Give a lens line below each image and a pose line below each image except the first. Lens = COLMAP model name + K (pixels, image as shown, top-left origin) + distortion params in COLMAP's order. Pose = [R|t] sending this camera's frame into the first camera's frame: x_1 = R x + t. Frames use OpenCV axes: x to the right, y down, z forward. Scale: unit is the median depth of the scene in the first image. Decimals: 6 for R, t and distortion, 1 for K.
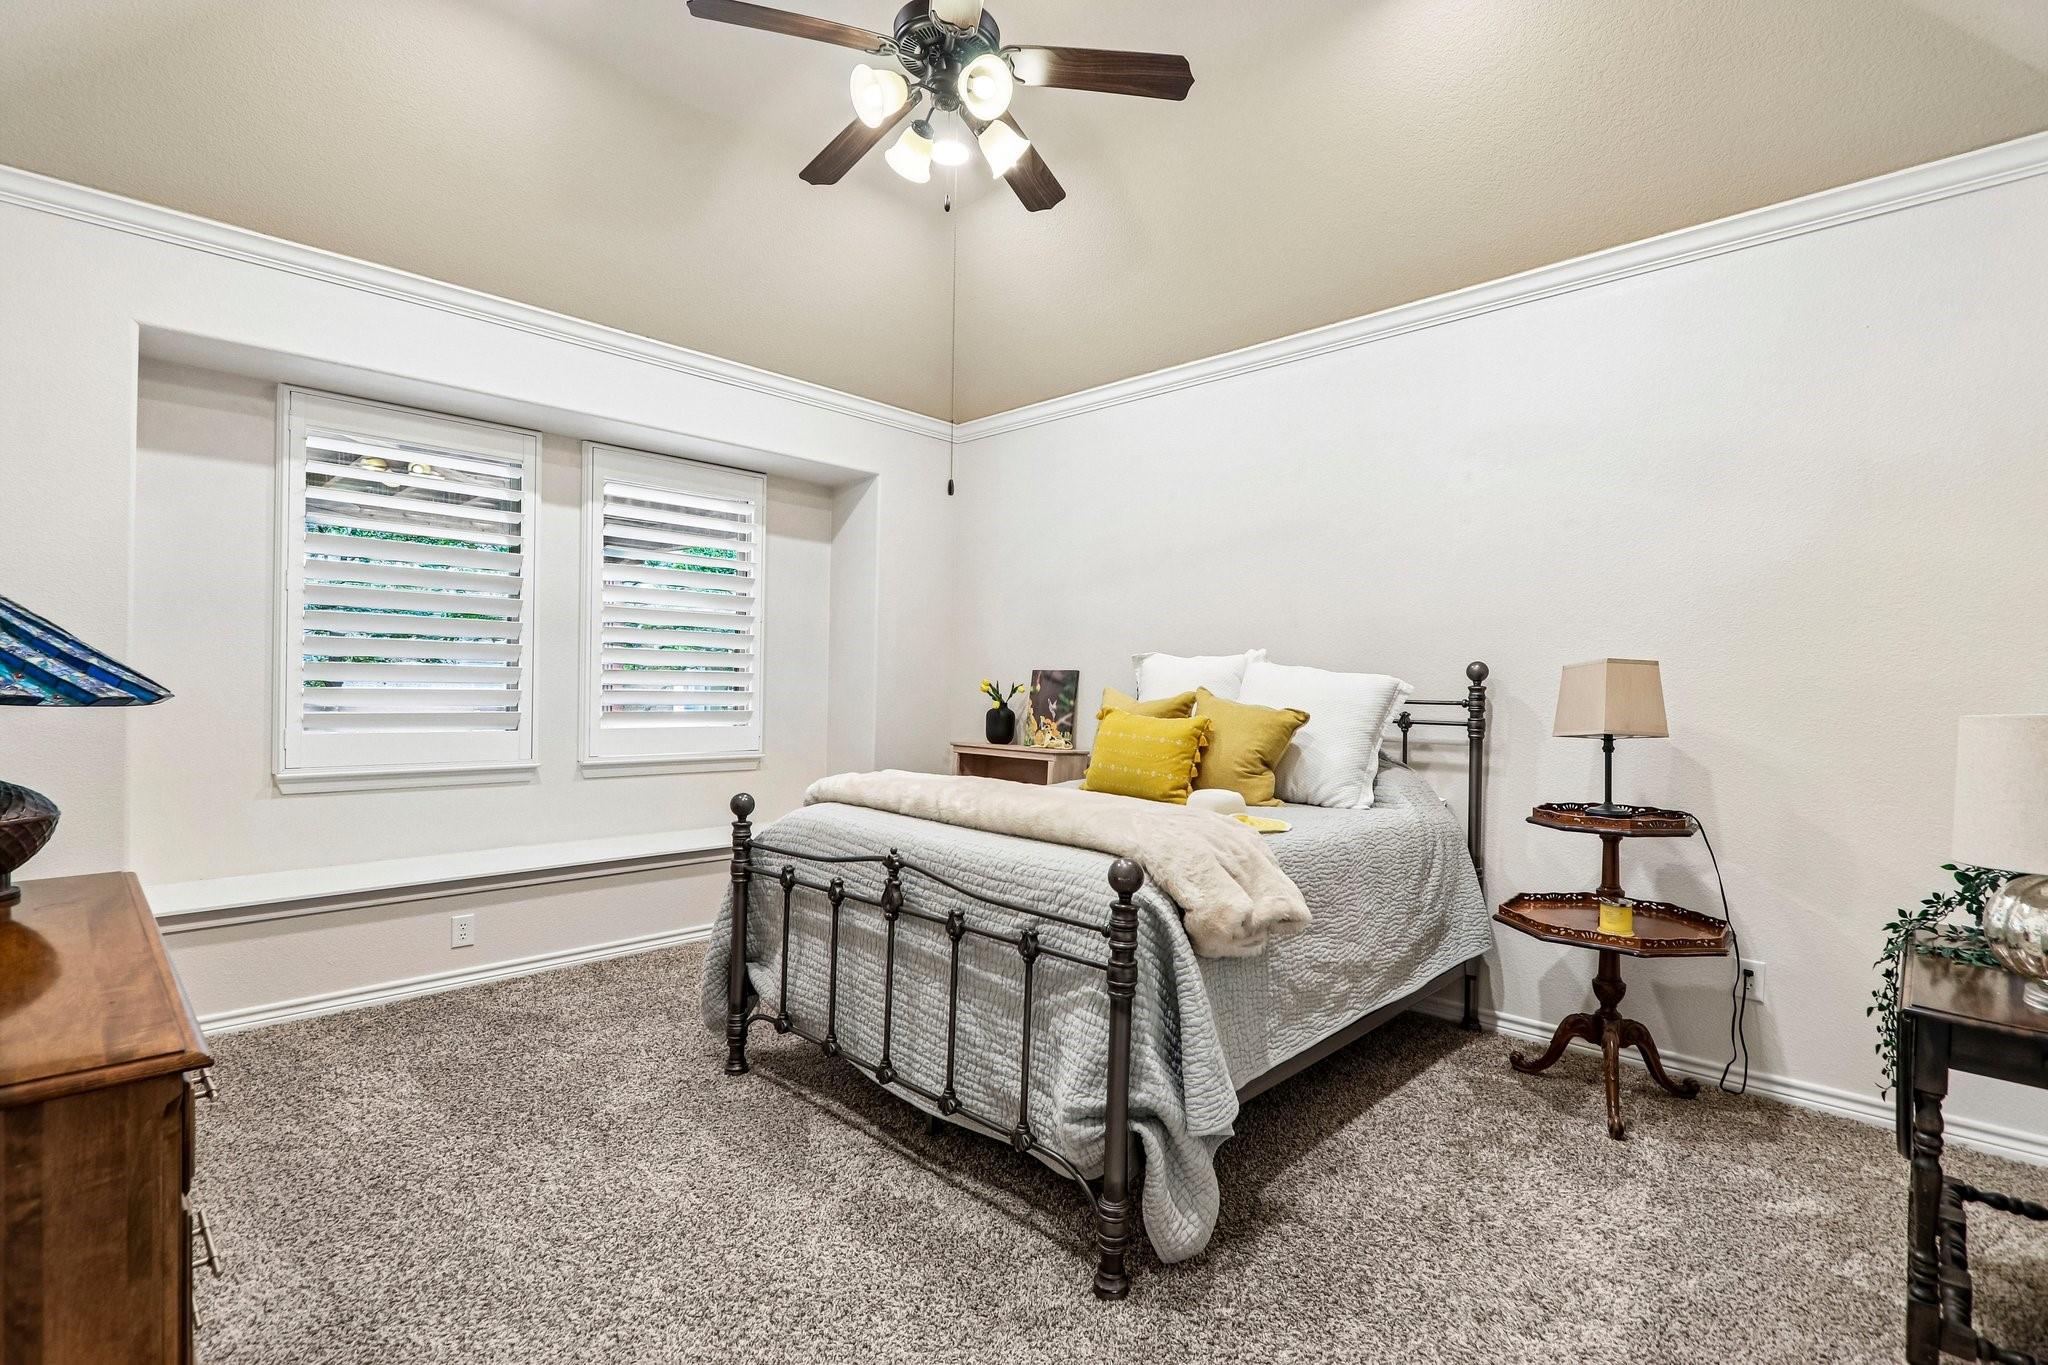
lens RADIAL K [[941.0, 0, 1032.0], [0, 941.0, 691.8], [0, 0, 1]] dist [-0.009321, 0.000199]
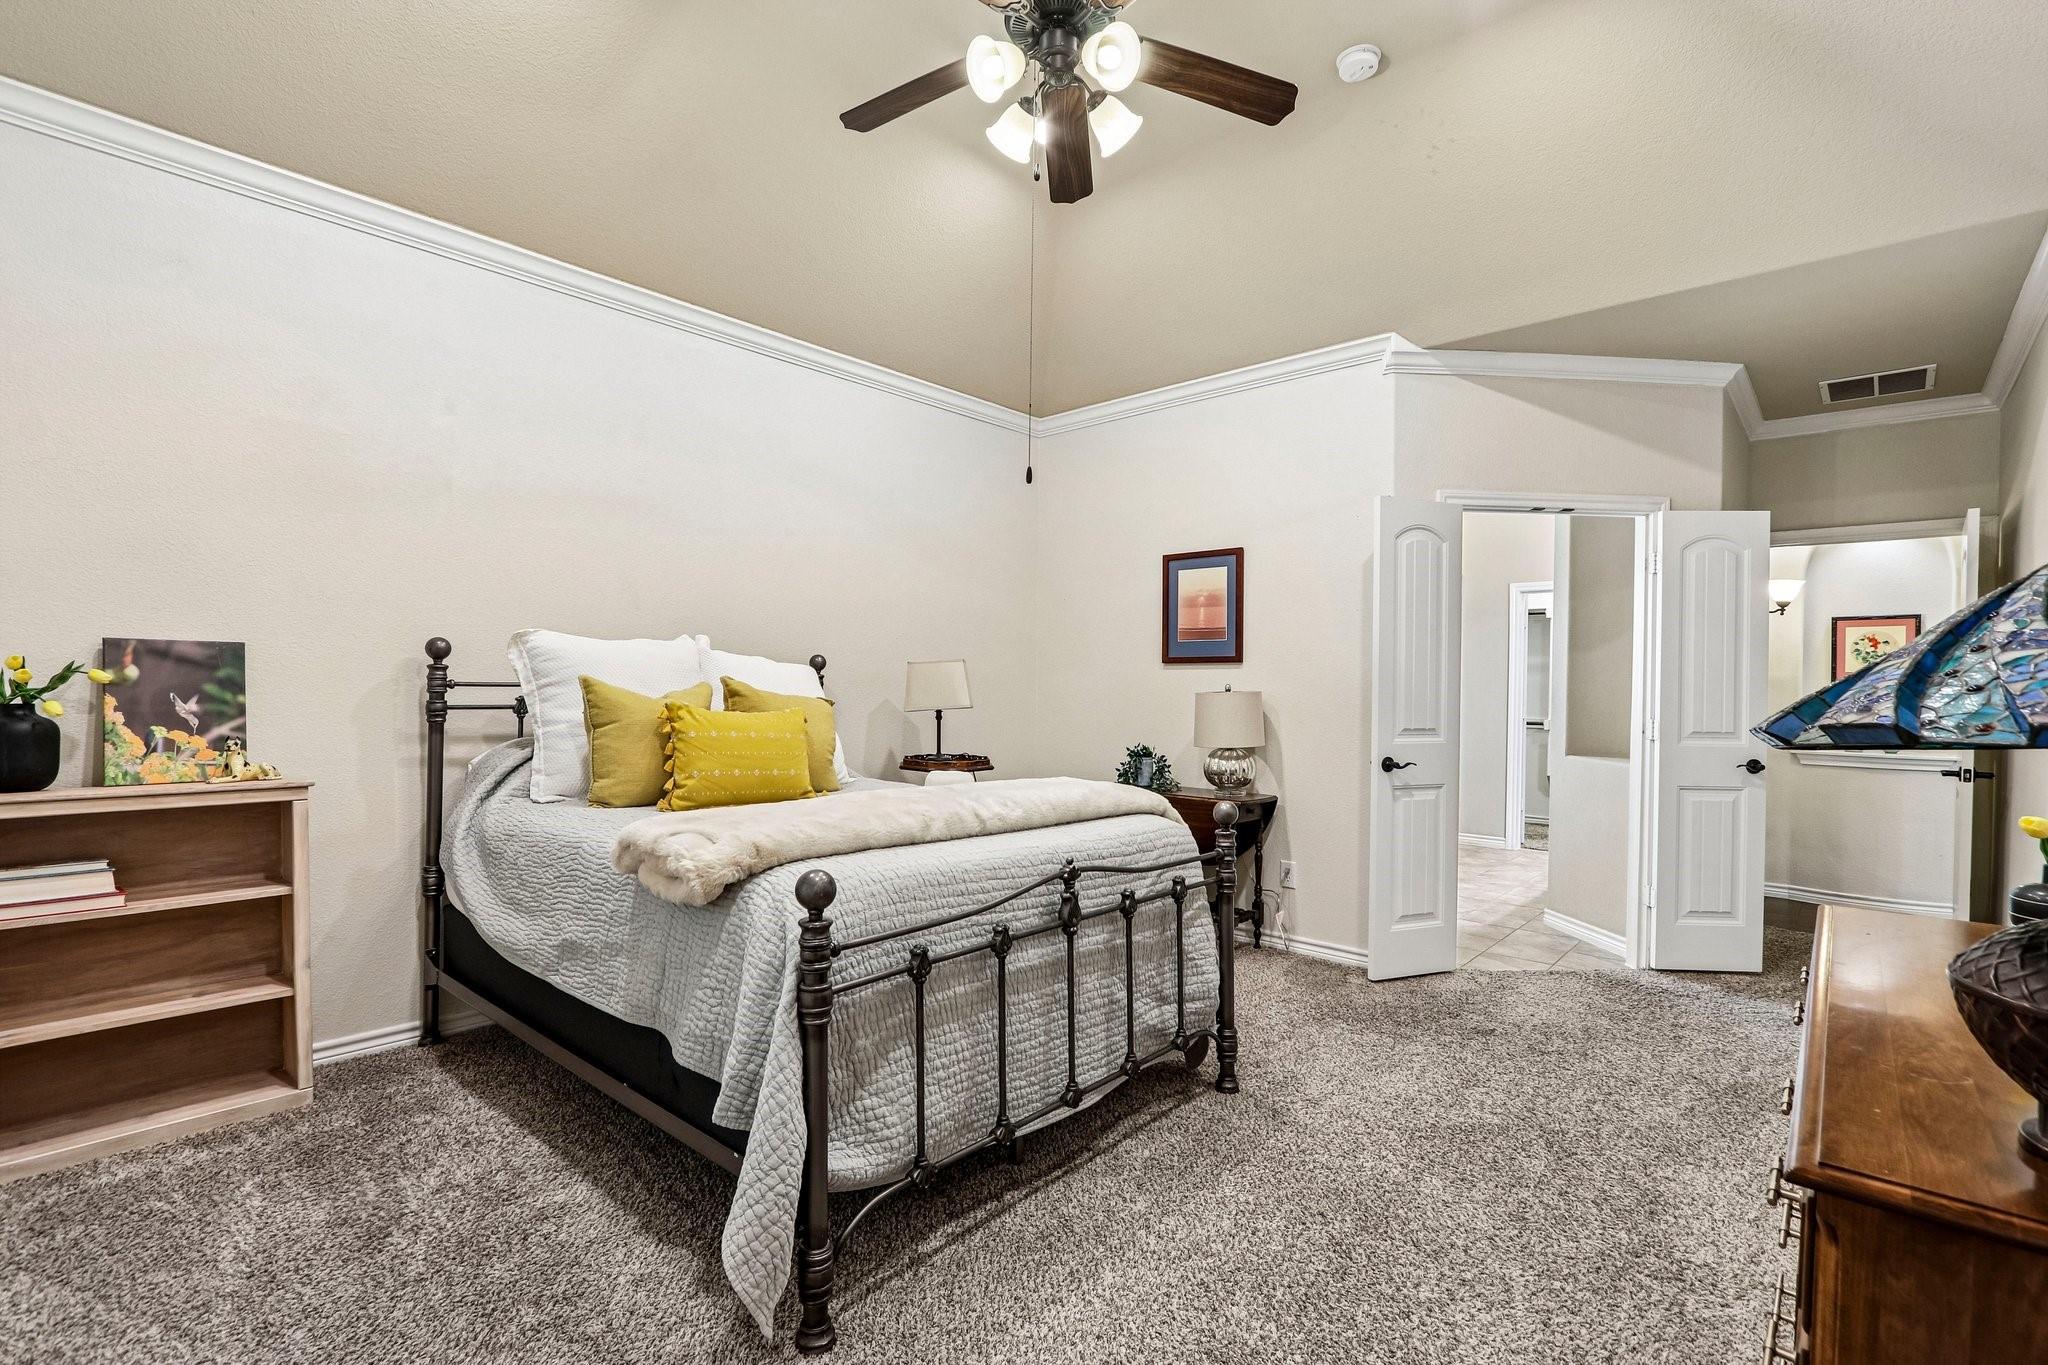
lens RADIAL K [[941.0, 0, 1032.0], [0, 941.0, 691.8], [0, 0, 1]] dist [-0.009321, 0.000199]
pose [[-0.050319, -0.021735, 0.998497, -0.928493], [-0.011201, 0.999713, 0.021197, -0.017494], [-0.998670, -0.010117, -0.050548, 0.932875]]
